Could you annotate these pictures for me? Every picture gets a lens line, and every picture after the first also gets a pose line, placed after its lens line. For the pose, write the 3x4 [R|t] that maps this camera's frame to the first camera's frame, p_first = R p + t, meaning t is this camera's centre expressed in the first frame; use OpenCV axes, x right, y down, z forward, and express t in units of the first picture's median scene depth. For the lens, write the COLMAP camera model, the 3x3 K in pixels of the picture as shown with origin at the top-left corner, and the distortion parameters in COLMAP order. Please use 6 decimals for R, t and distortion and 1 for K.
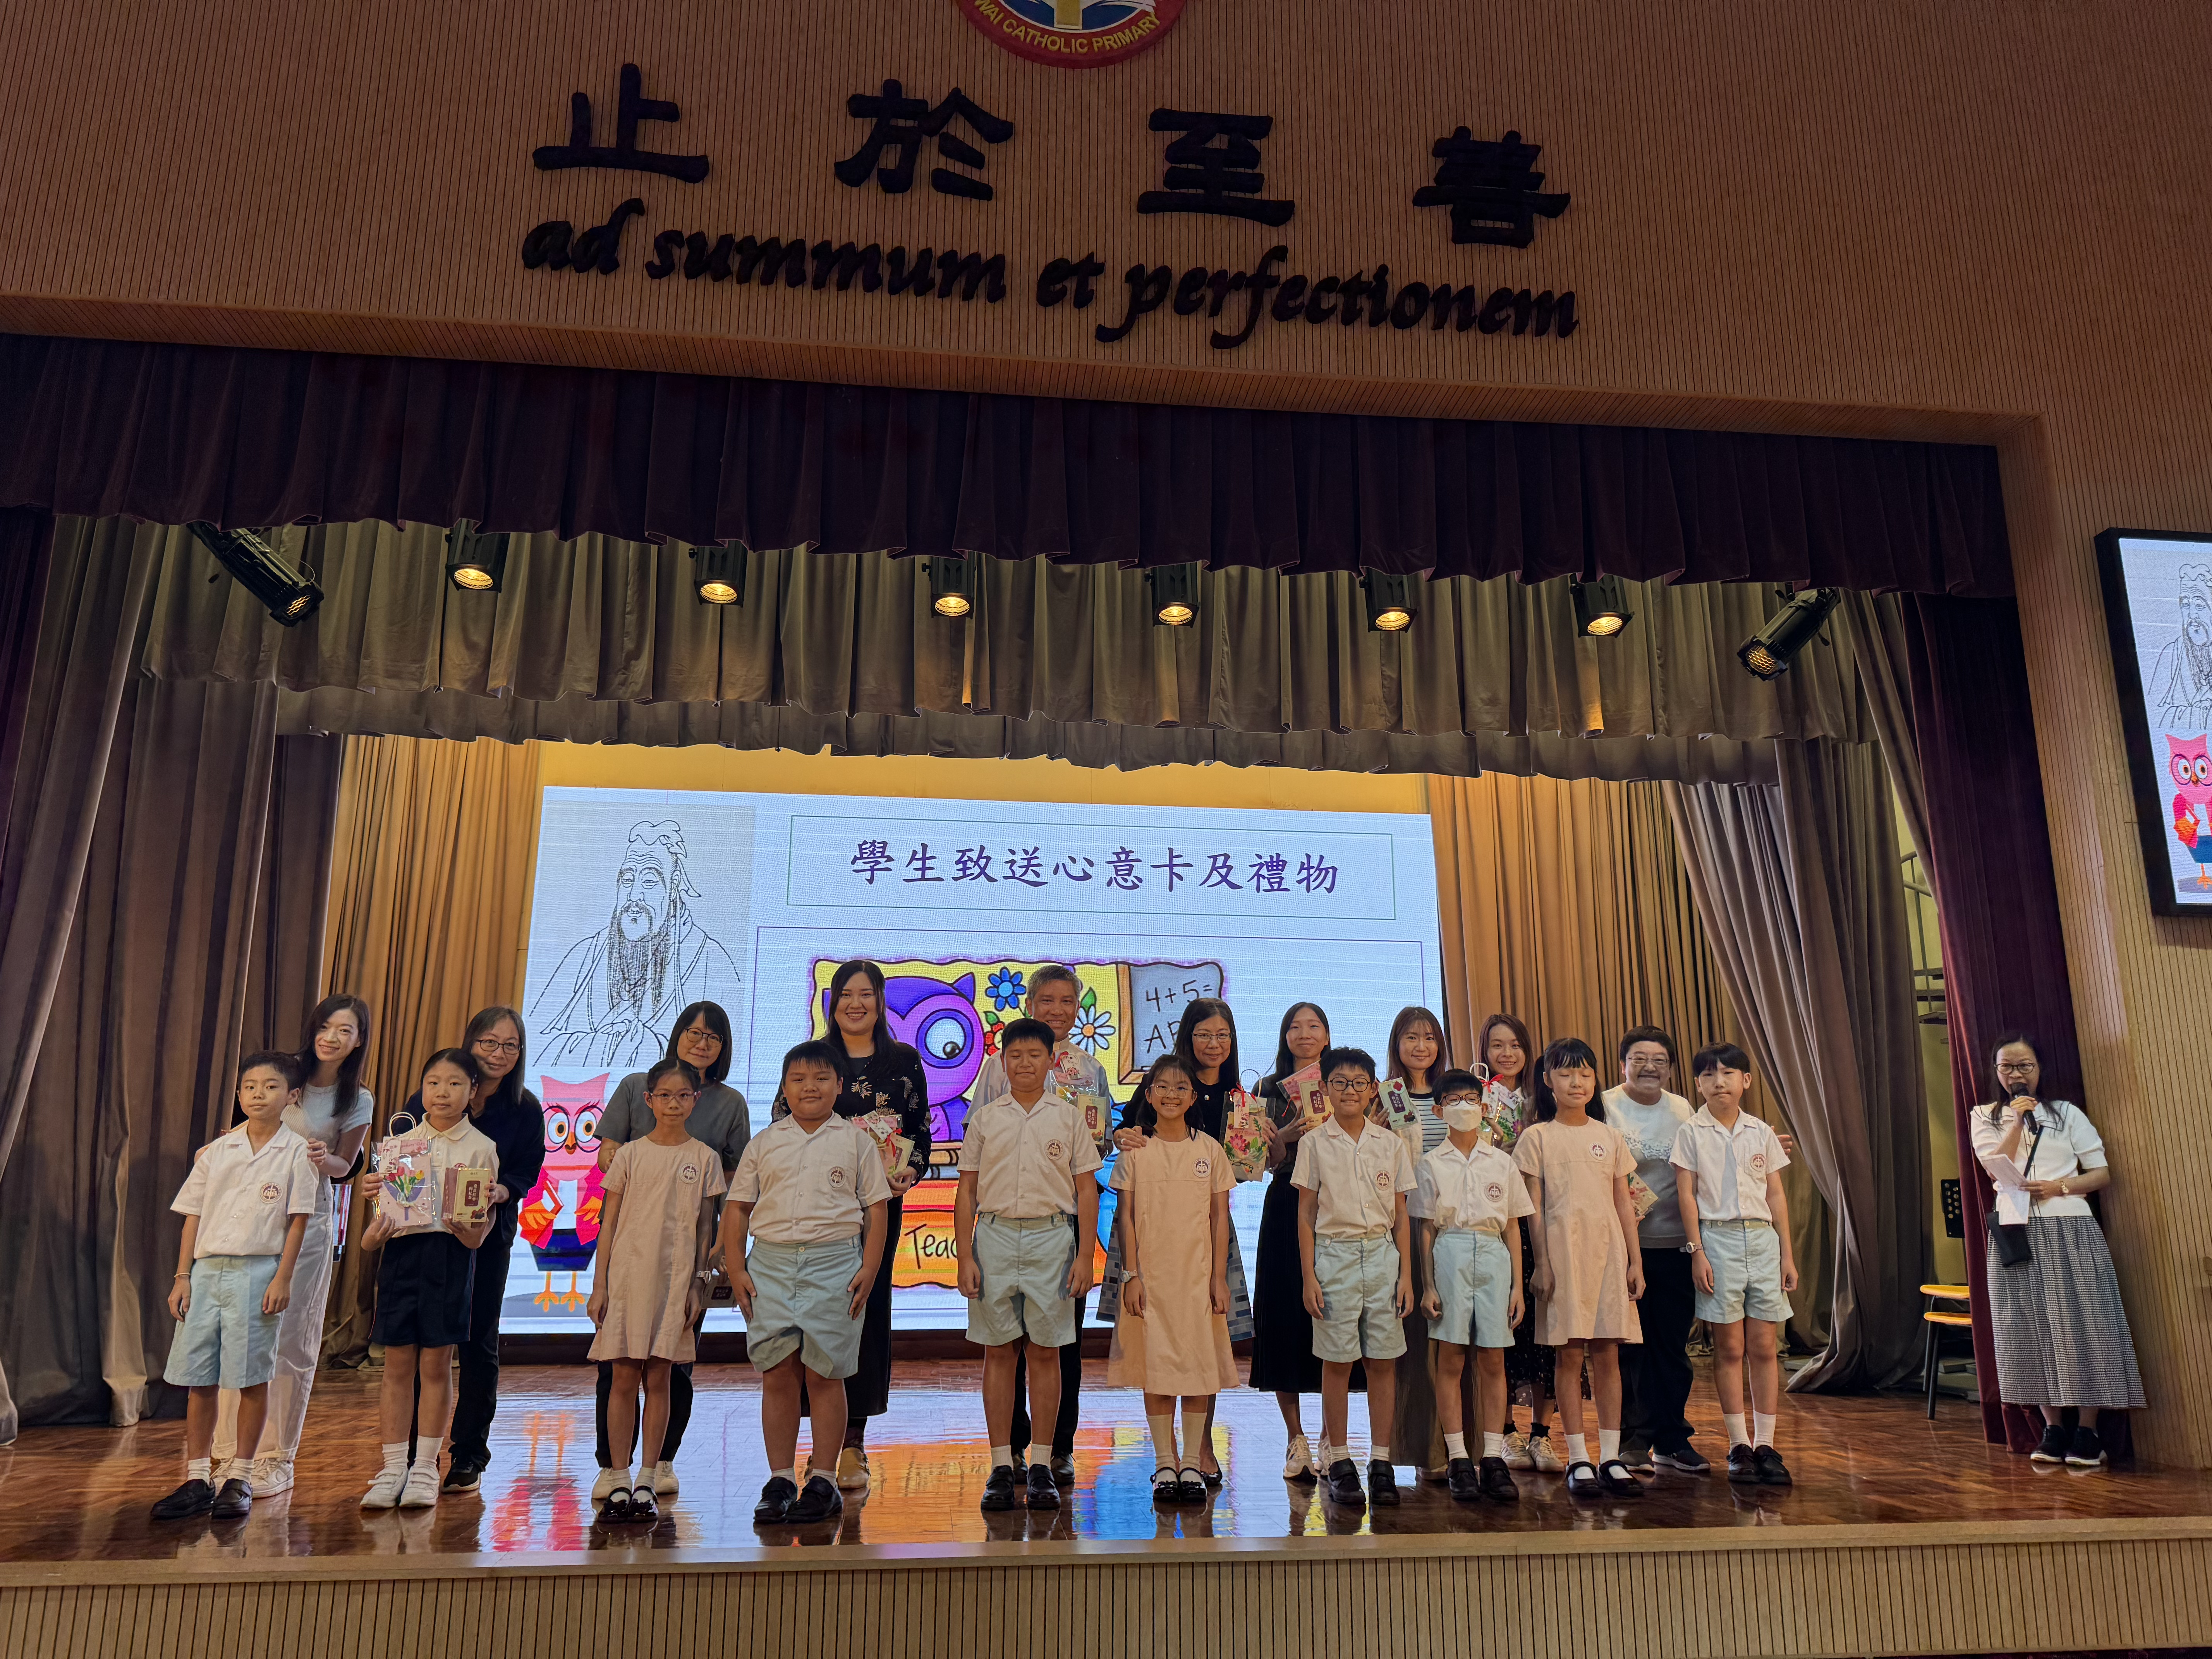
lens RADIAL K [[1579.5, 0, 1113.6], [0, 1579.5, 841.5], [0, 0, 1]] dist [0.056995, -0.066994]
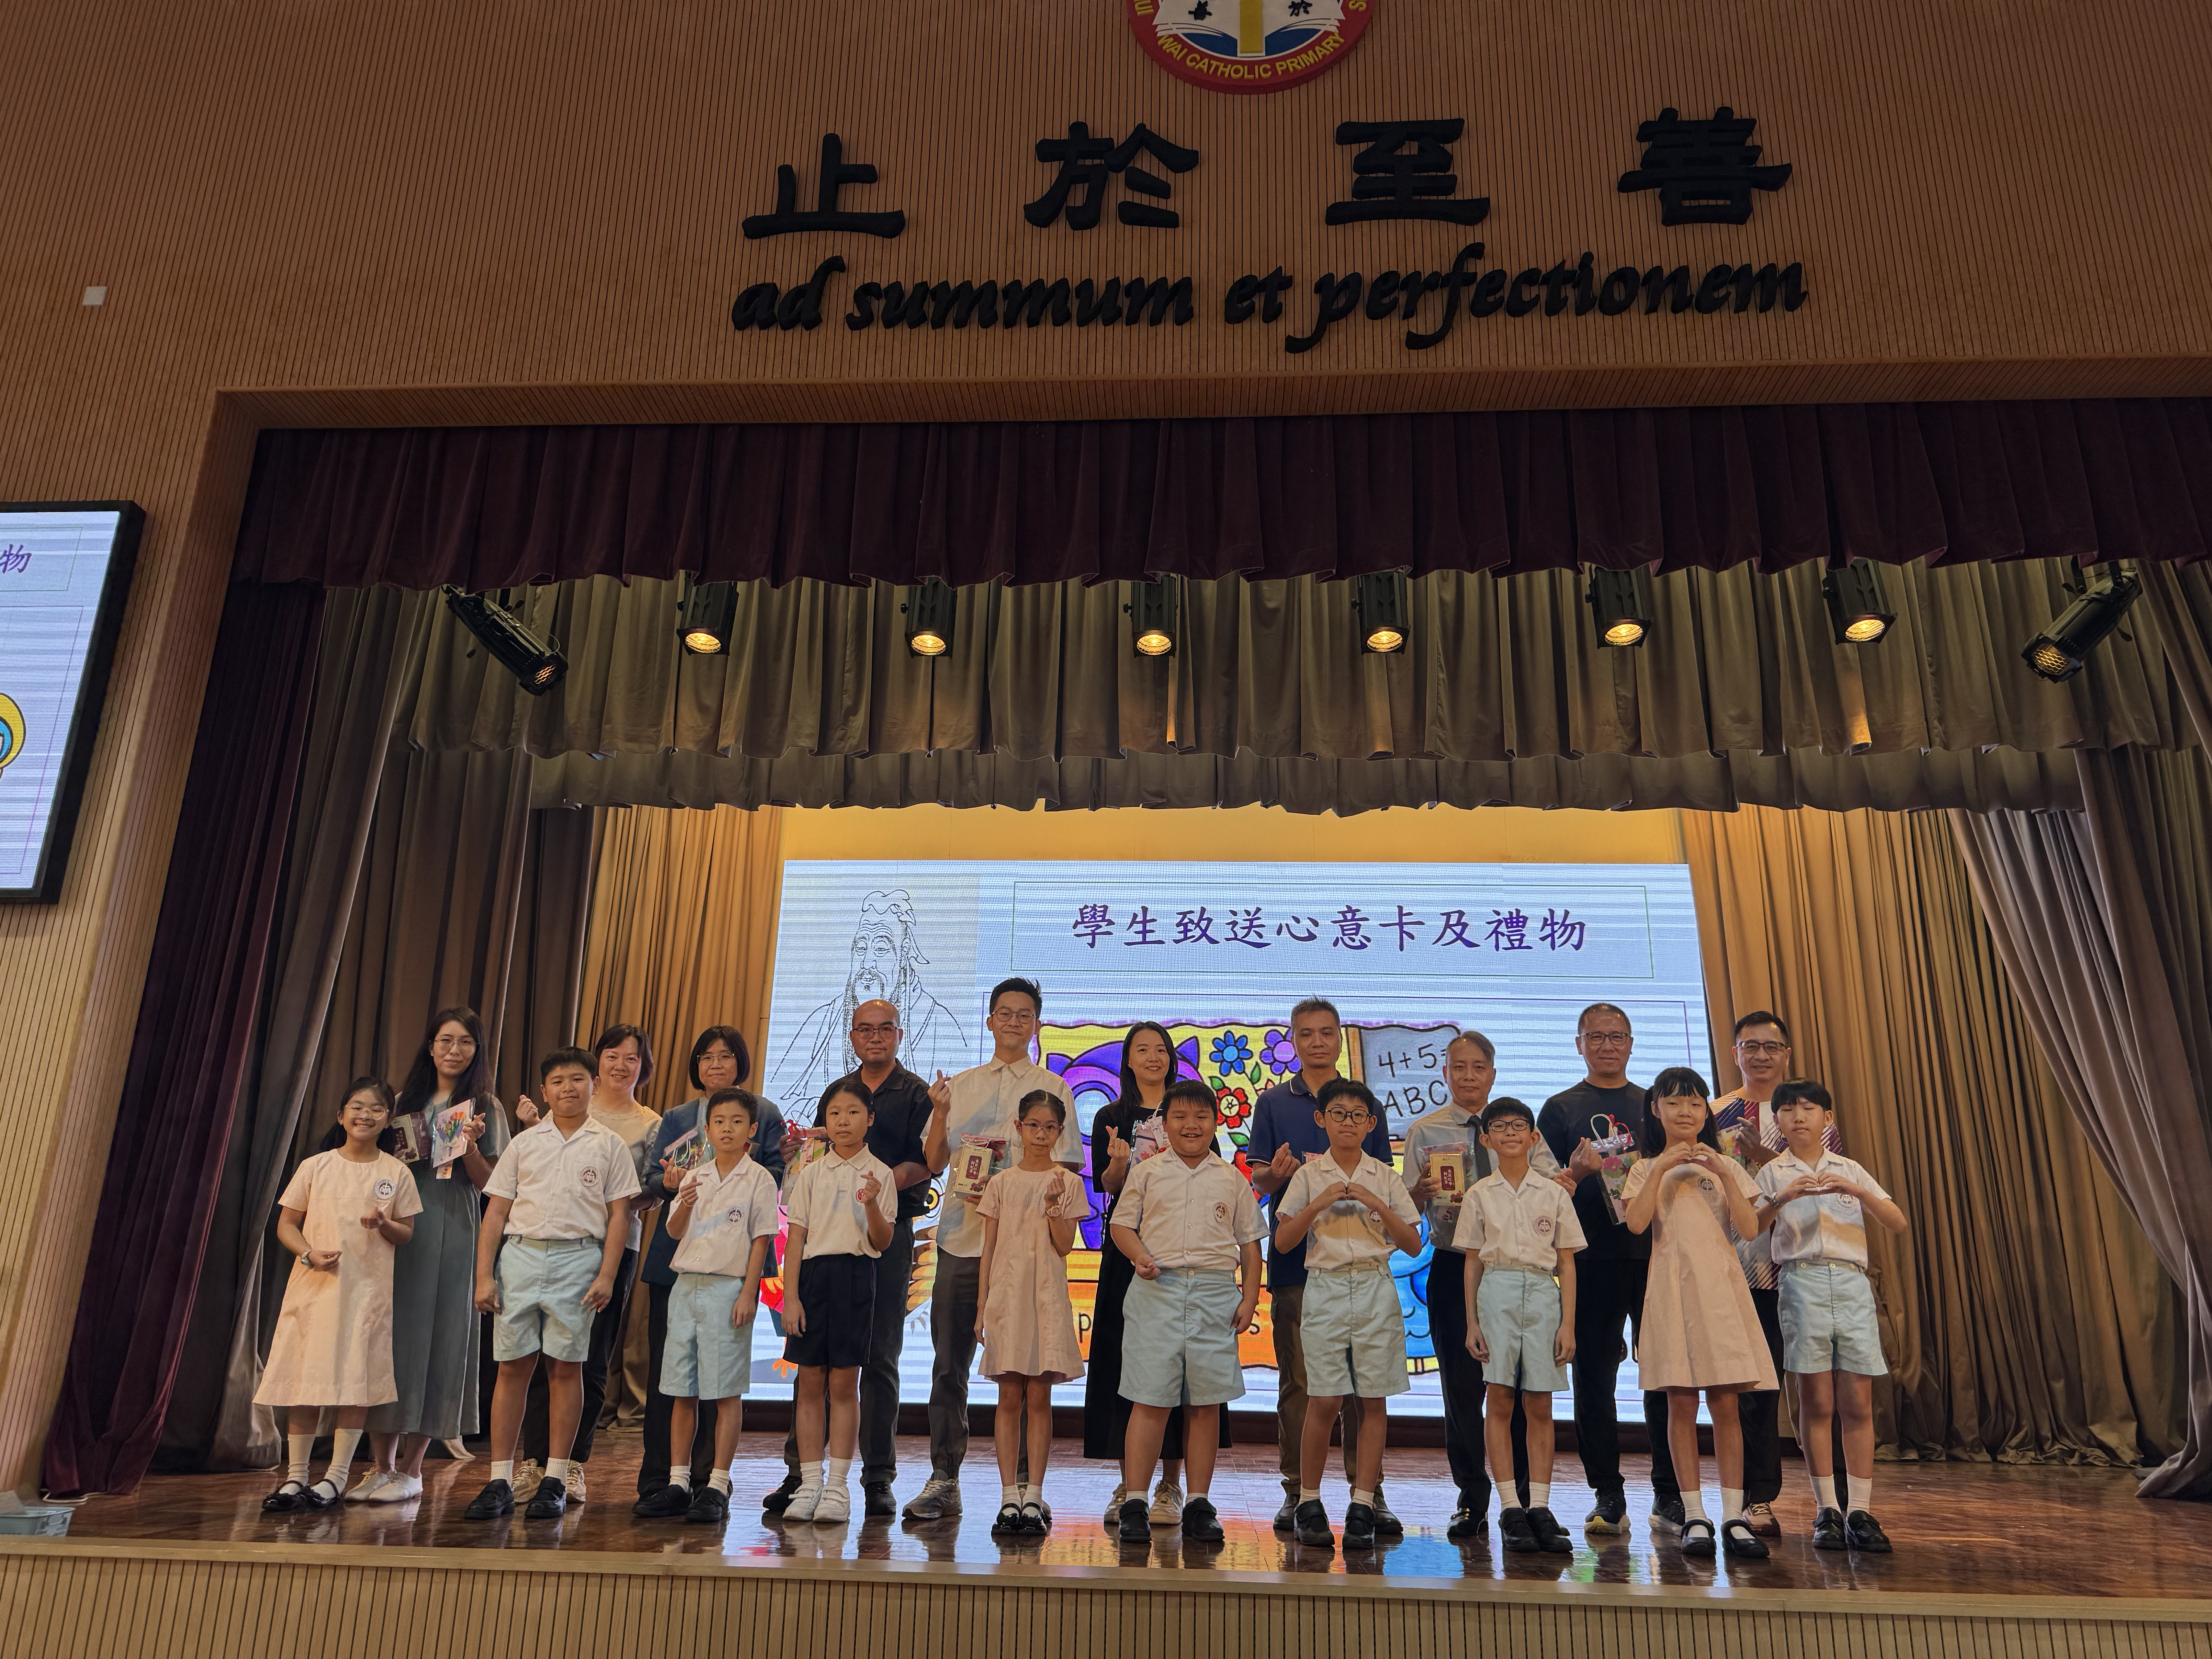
lens RADIAL K [[1579.5, 0, 1094.4], [0, 1579.5, 836.2], [0, 0, 1]] dist [0.056995, -0.066994]
pose [[0.985292, -0.032643, -0.167731, 0.022553], [0.020002, 0.996868, -0.076512, 0.046201], [0.169703, 0.072032, 0.982859, 0.027845]]
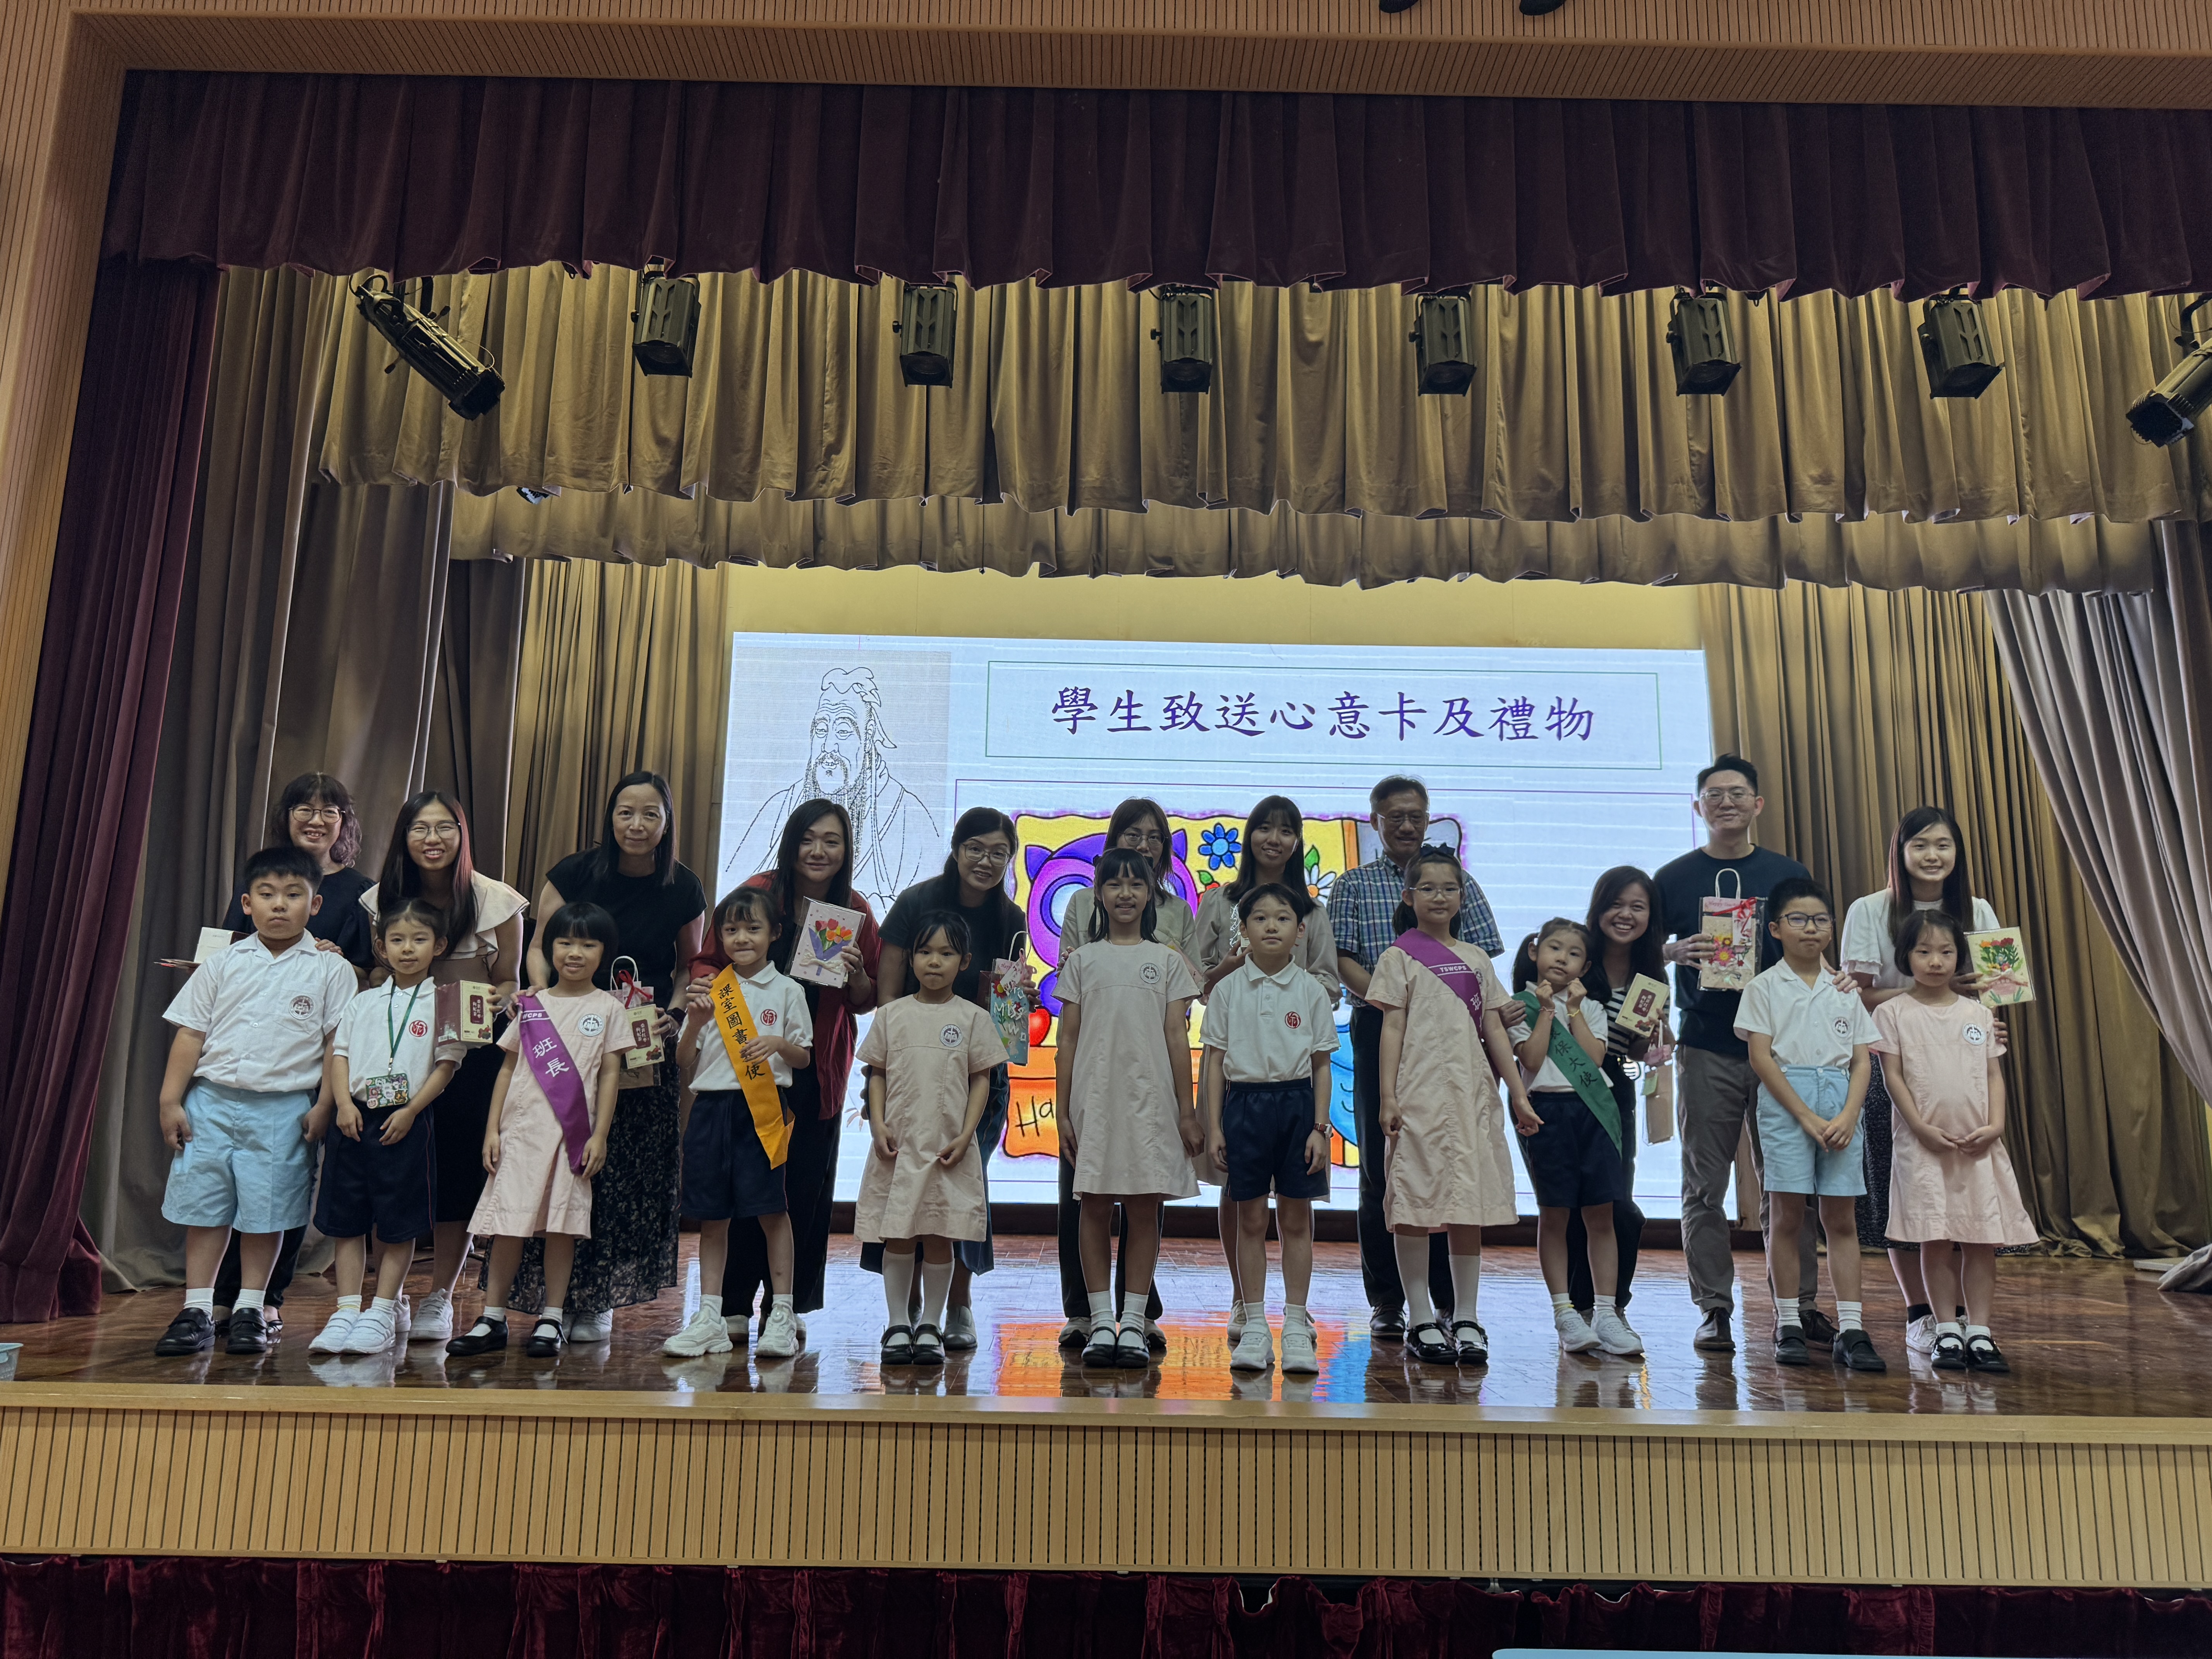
lens RADIAL K [[1579.5, 0, 1106.3], [0, 1579.5, 837.2], [0, 0, 1]] dist [0.056995, -0.066994]
pose [[0.994809, -0.002185, -0.101738, -0.057795], [0.006889, 0.998922, 0.045913, 0.063981], [0.101528, -0.046375, 0.993751, 0.111052]]
